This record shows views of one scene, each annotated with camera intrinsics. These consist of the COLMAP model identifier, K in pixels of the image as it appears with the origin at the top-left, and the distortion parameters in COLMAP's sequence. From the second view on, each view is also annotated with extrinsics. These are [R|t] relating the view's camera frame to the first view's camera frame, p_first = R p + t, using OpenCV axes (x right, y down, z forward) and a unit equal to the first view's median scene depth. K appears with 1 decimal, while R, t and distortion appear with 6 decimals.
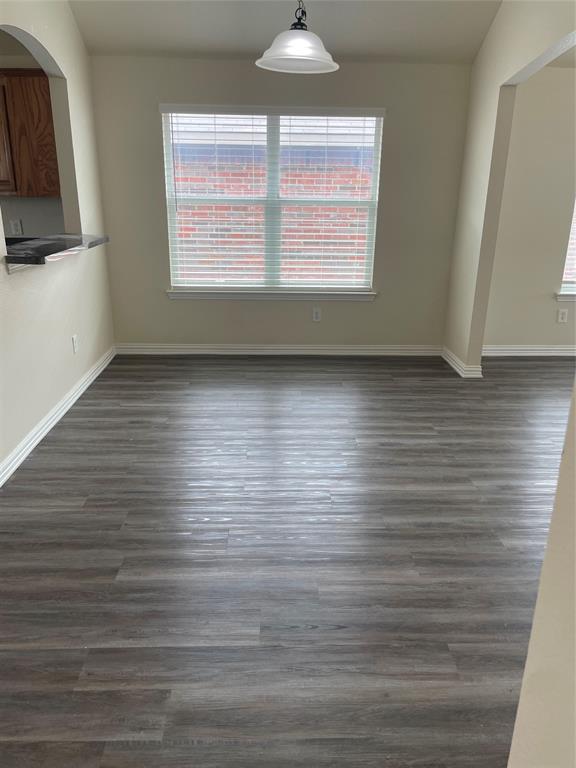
lens RADIAL K [[582.8, 0, 290.9], [0, 582.8, 381.2], [0, 0, 1]] dist [0.091602, -0.123870]
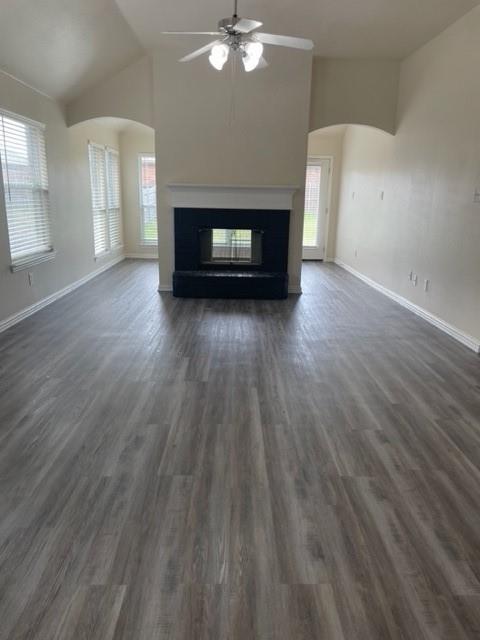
lens RADIAL K [[485.6, 0, 250.7], [0, 485.6, 318.5], [0, 0, 1]] dist [0.091602, -0.123870]
pose [[0.002869, -0.254082, 0.967178, -0.118114], [0.293029, 0.924940, 0.242117, -0.204213], [-0.956099, 0.282717, 0.077107, 0.765348]]
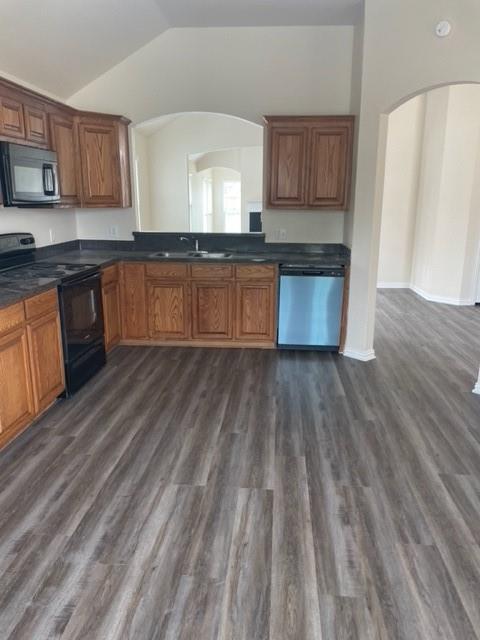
lens RADIAL K [[485.6, 0, 243.1], [0, 485.6, 318.4], [0, 0, 1]] dist [0.091602, -0.123870]
pose [[0.098039, -0.247673, 0.963870, -1.797055], [0.309761, 0.928018, 0.206954, -0.257853], [-0.945746, 0.278280, 0.167702, 0.727240]]
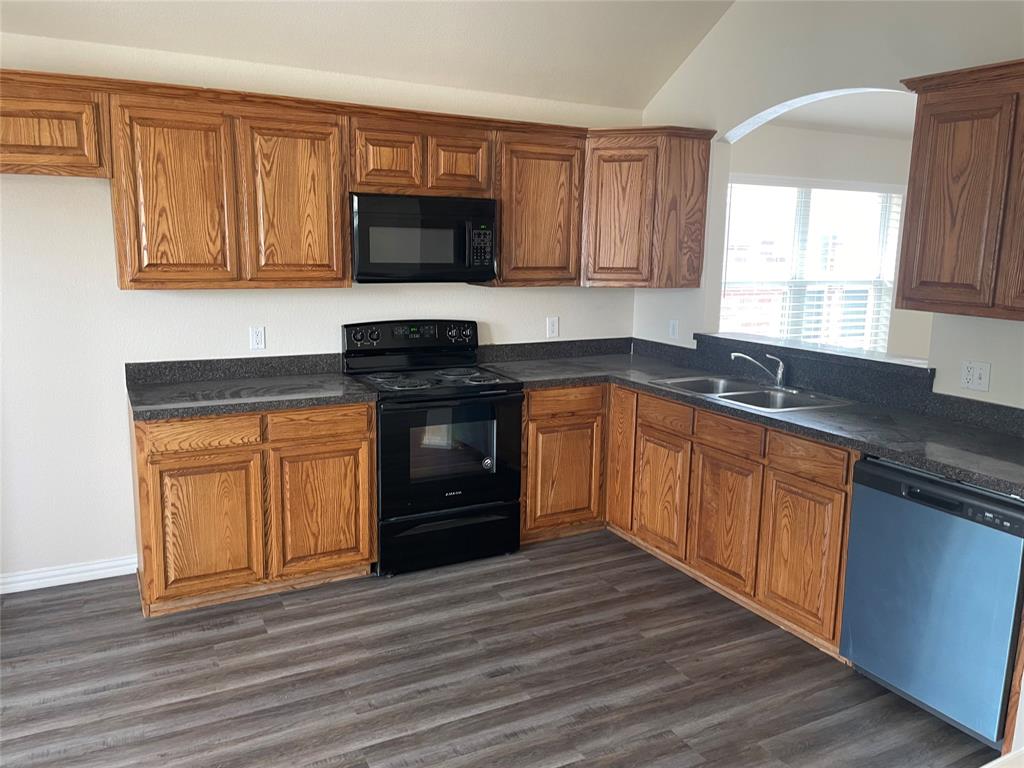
lens RADIAL K [[777.0, 0, 514.9], [0, 777.0, 373.9], [0, 0, 1]] dist [0.091602, -0.123870]
pose [[0.895655, -0.069109, 0.439348, -1.182172], [0.134110, 0.983839, -0.118639, -0.127482], [-0.424049, 0.165181, 0.890448, 0.247832]]
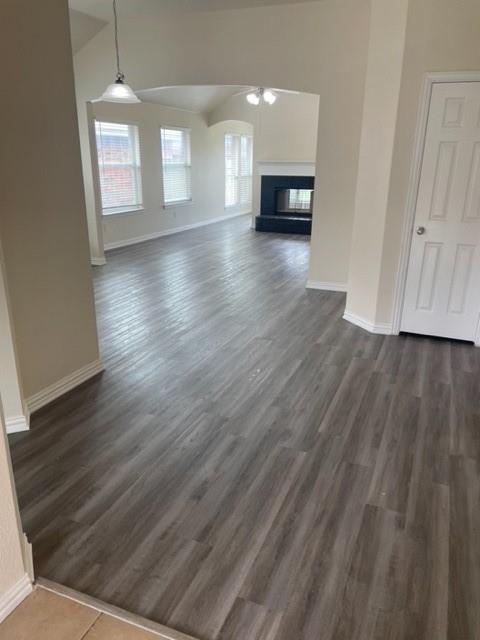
lens RADIAL K [[485.6, 0, 242.2], [0, 485.6, 317.5], [0, 0, 1]] dist [0.091602, -0.123870]
pose [[0.407525, -0.292784, 0.864986, -1.066618], [0.280614, 0.941530, 0.186486, -0.014862], [-0.869010, 0.166730, 0.465856, -0.031182]]
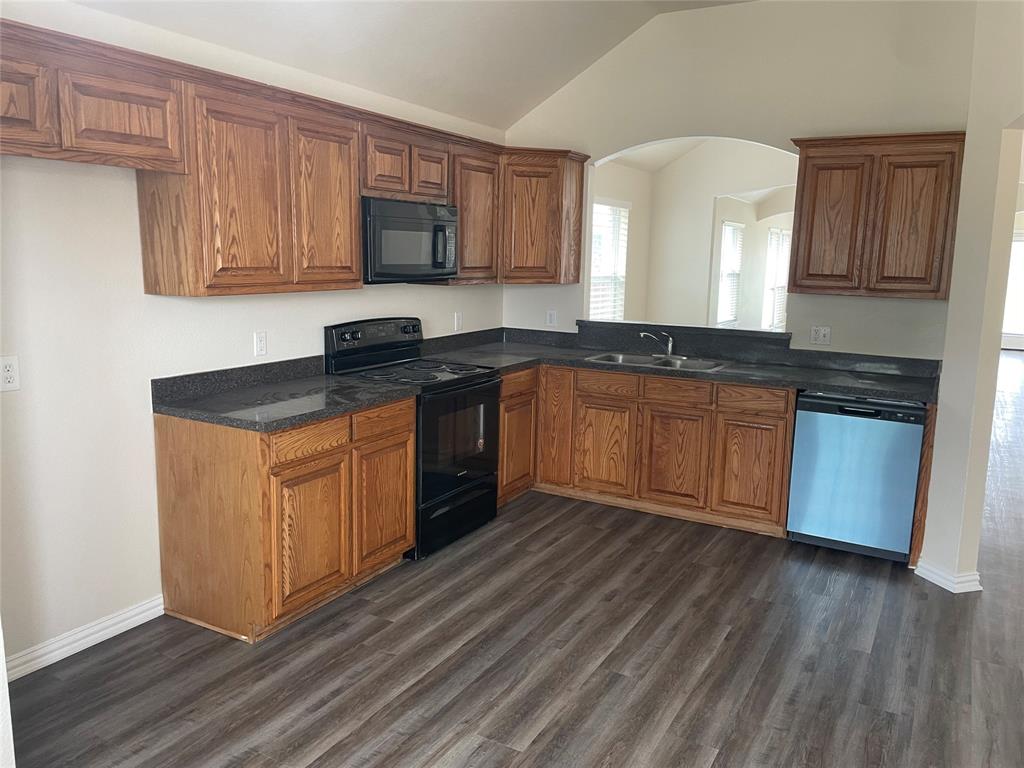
lens RADIAL K [[777.0, 0, 515.0], [0, 777.0, 375.2], [0, 0, 1]] dist [0.091602, -0.123870]
pose [[0.511165, -0.135580, 0.848722, -1.725084], [0.256204, 0.966623, 0.000108, -0.224978], [-0.820408, 0.217390, 0.528840, 0.536006]]
